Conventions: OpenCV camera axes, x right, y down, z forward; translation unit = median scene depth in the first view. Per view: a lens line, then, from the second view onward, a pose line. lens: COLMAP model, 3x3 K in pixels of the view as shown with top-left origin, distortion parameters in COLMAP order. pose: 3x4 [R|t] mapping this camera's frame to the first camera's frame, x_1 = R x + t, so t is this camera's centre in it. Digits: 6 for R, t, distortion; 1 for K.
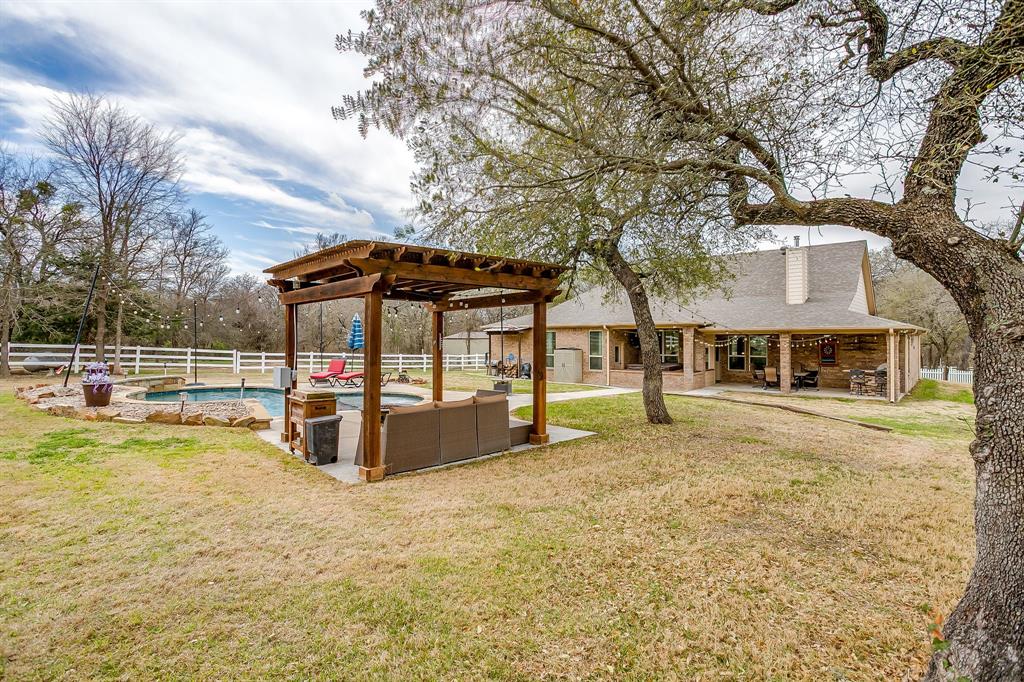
lens RADIAL K [[492.3, 0, 508.5], [0, 492.3, 341.1], [0, 0, 1]] dist [-0.024393, 0.011317]
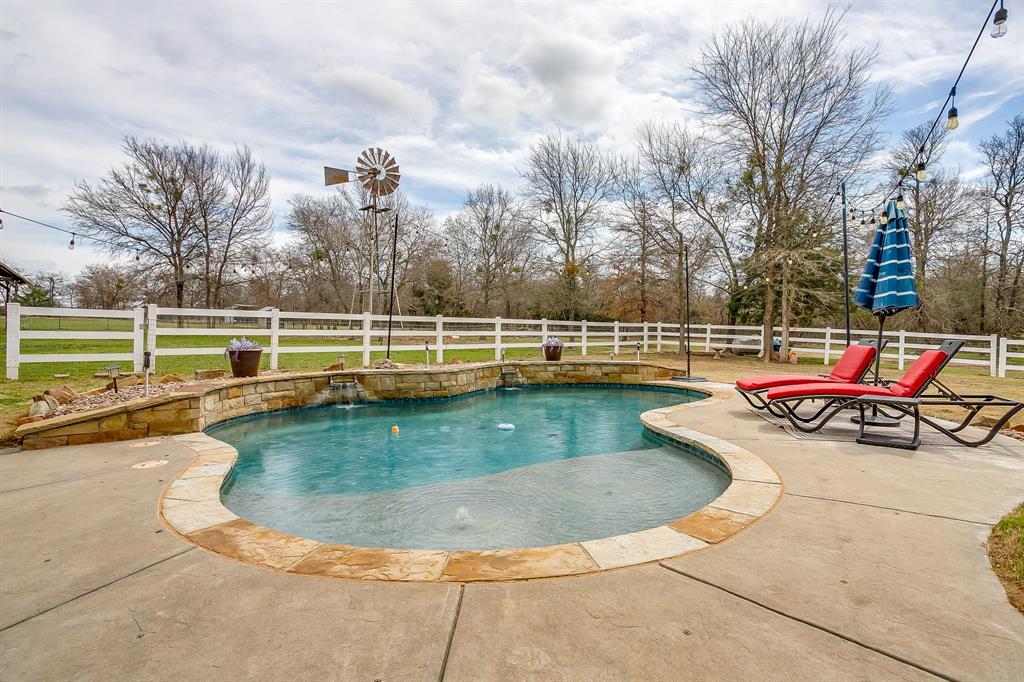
lens RADIAL K [[492.3, 0, 541.9], [0, 492.3, 353.5], [0, 0, 1]] dist [-0.024393, 0.011317]
pose [[-0.000133, 0.036390, -0.999338, -0.004460], [0.000378, 0.999338, 0.036390, 0.019200], [1.000000, -0.000373, -0.000147, 0.479680]]
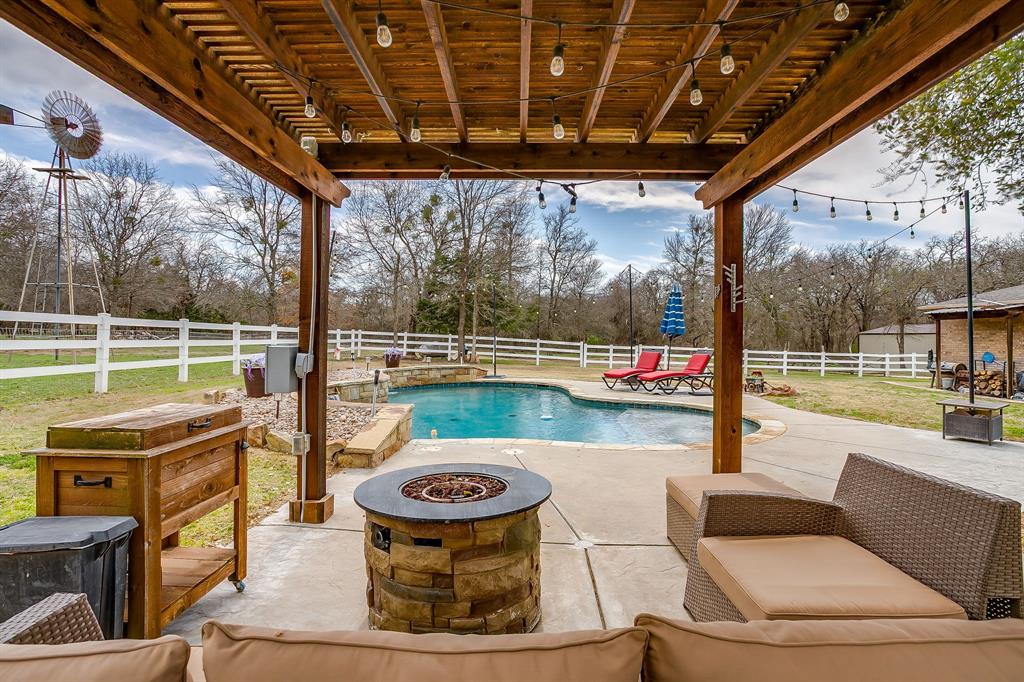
lens RADIAL K [[492.3, 0, 516.3], [0, 492.3, 344.9], [0, 0, 1]] dist [-0.024393, 0.011317]
pose [[0.727928, 0.010968, -0.685566, -0.006179], [-0.003309, 0.999917, 0.012483, 0.012423], [0.685645, -0.006818, 0.727904, 0.228752]]
